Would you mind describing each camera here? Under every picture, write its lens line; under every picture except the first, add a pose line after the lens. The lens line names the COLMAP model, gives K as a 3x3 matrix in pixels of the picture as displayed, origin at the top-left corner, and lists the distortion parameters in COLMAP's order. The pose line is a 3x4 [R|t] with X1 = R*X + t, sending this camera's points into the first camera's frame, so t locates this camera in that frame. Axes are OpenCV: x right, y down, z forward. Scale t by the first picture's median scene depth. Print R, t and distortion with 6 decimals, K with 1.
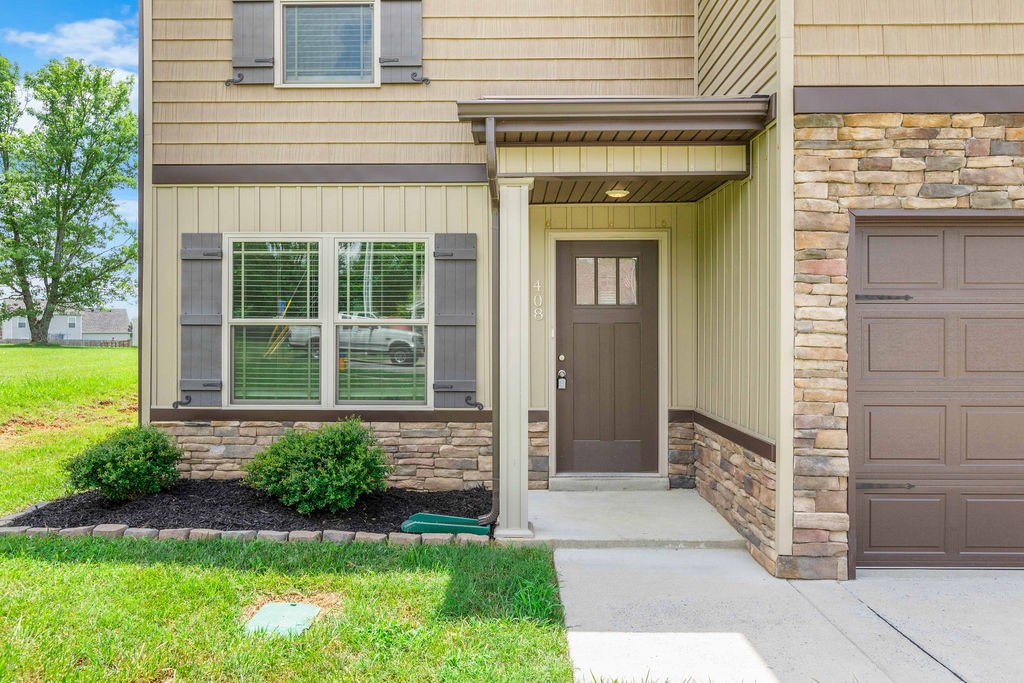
lens RADIAL K [[710.2, 0, 500.9], [0, 710.2, 329.2], [0, 0, 1]] dist [0.000142, -0.000551]
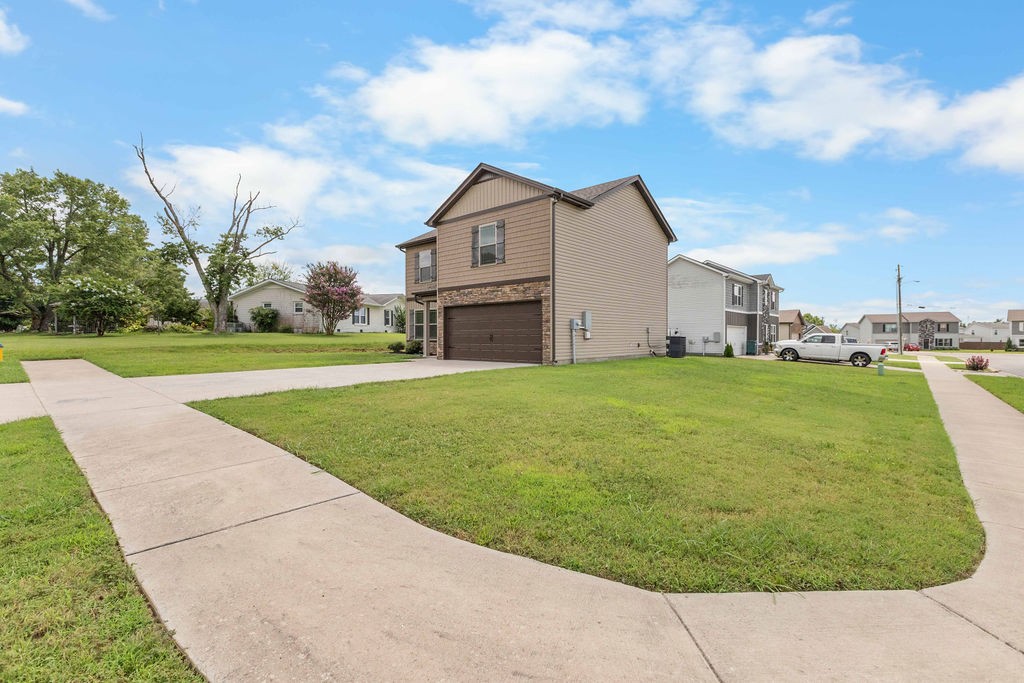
lens RADIAL K [[453.9, 0, 509.1], [0, 453.9, 342.6], [0, 0, 1]] dist [0.000721, 0.000267]
pose [[0.759107, 0.004686, -0.650949, 2.584395], [0.004444, 0.999913, 0.012379, 0.091295], [0.650950, -0.012290, 0.759021, -1.291031]]
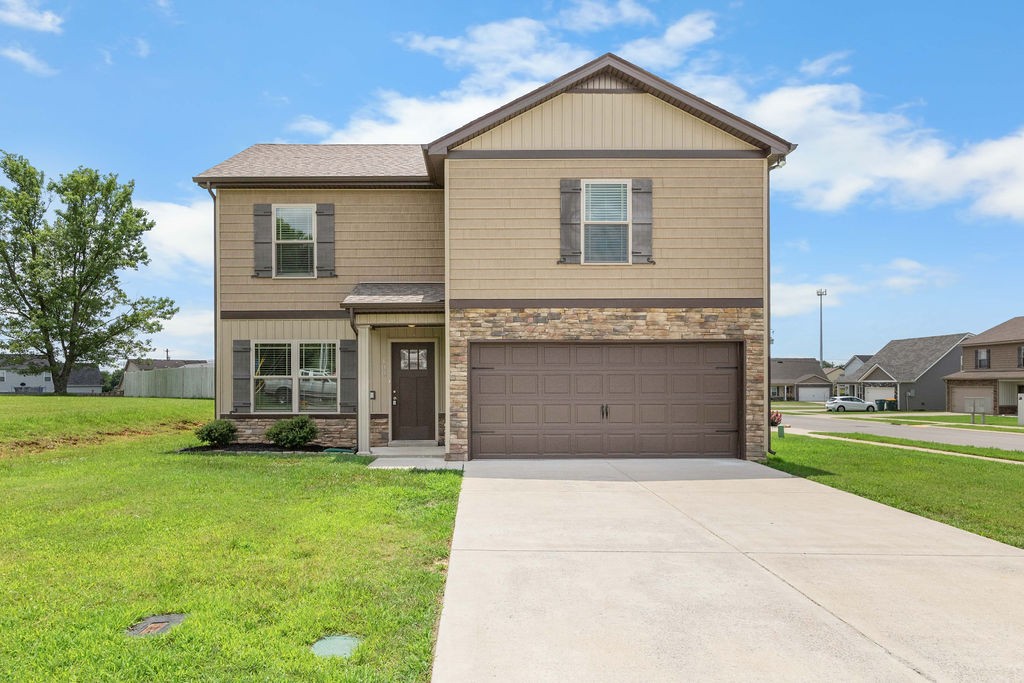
lens RADIAL K [[713.3, 0, 475.6], [0, 713.3, 381.9], [0, 0, 1]] dist [0.002629, 0.001088]
pose [[0.999848, -0.004998, 0.016675, 0.320060], [0.004972, 0.999986, 0.001589, 0.005077], [-0.016682, -0.001506, 0.999860, -1.398177]]
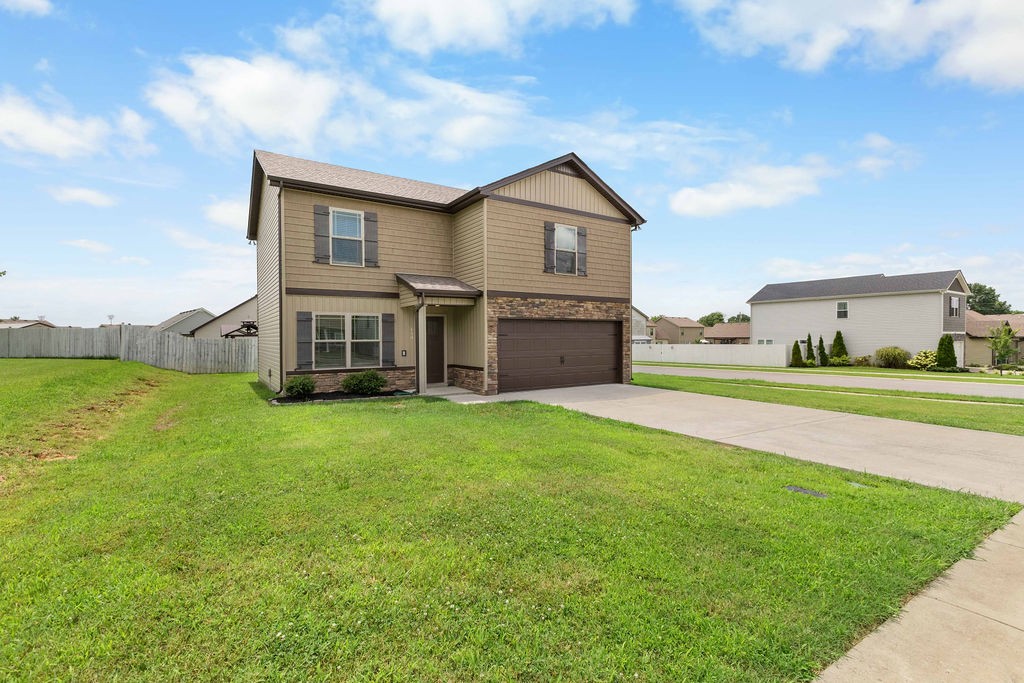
lens RADIAL K [[453.9, 0, 509.1], [0, 453.9, 342.6], [0, 0, 1]] dist [0.000721, 0.000267]
pose [[0.832056, -0.013852, 0.554519, -0.764660], [0.006641, 0.999865, 0.015012, -0.028252], [-0.554652, -0.008808, 0.832036, -1.063267]]
